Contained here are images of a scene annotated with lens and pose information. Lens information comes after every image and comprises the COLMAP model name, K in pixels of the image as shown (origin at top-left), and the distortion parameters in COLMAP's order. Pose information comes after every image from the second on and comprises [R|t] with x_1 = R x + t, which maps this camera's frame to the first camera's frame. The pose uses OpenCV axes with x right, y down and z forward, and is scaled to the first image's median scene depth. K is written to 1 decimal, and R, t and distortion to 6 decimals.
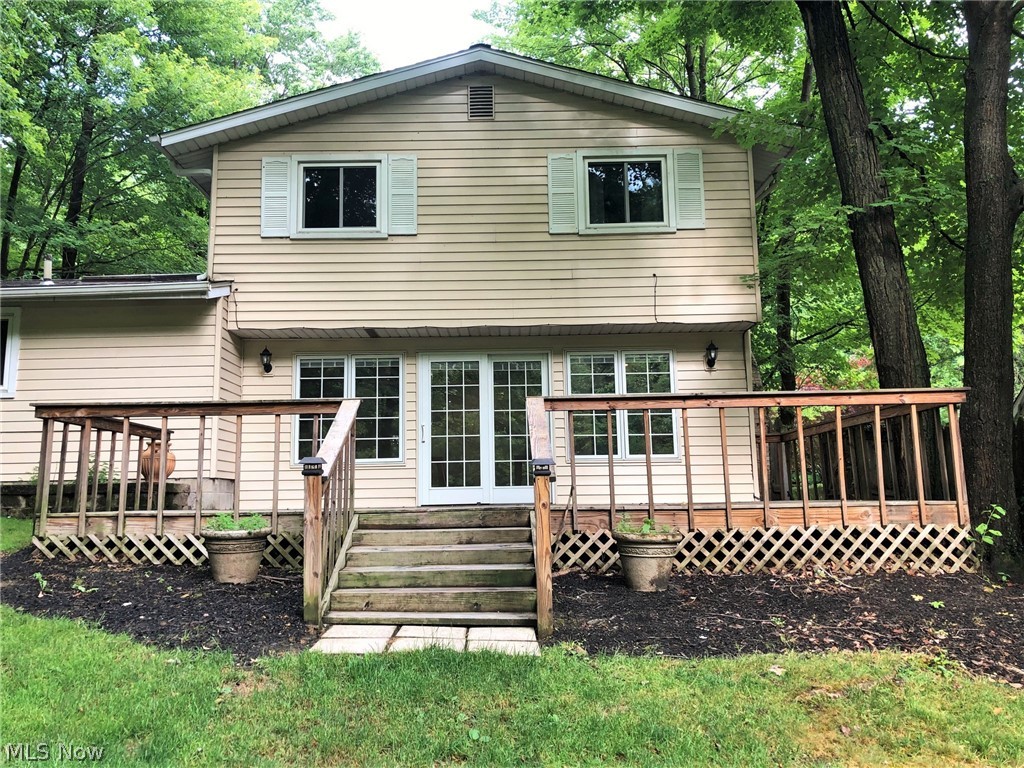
lens RADIAL K [[864.7, 0, 512.0], [0, 864.7, 384.0], [0, 0, 1]] dist [0.104466, -0.180569]
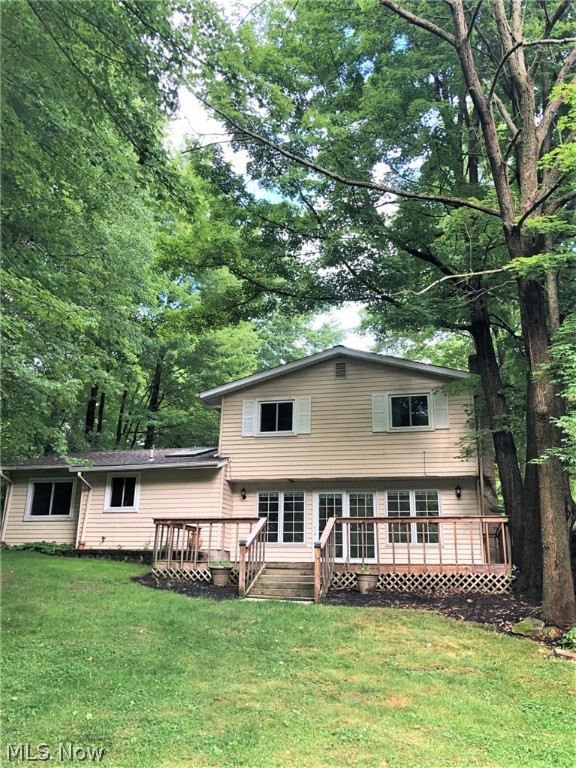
lens RADIAL K [[648.5, 0, 288.0], [0, 648.5, 384.0], [0, 0, 1]] dist [0.104466, -0.180569]
pose [[0.969335, -0.042011, -0.242125, 0.228707], [0.003117, 0.987301, -0.158829, -0.040622], [0.245722, 0.153204, 0.957157, -0.558457]]
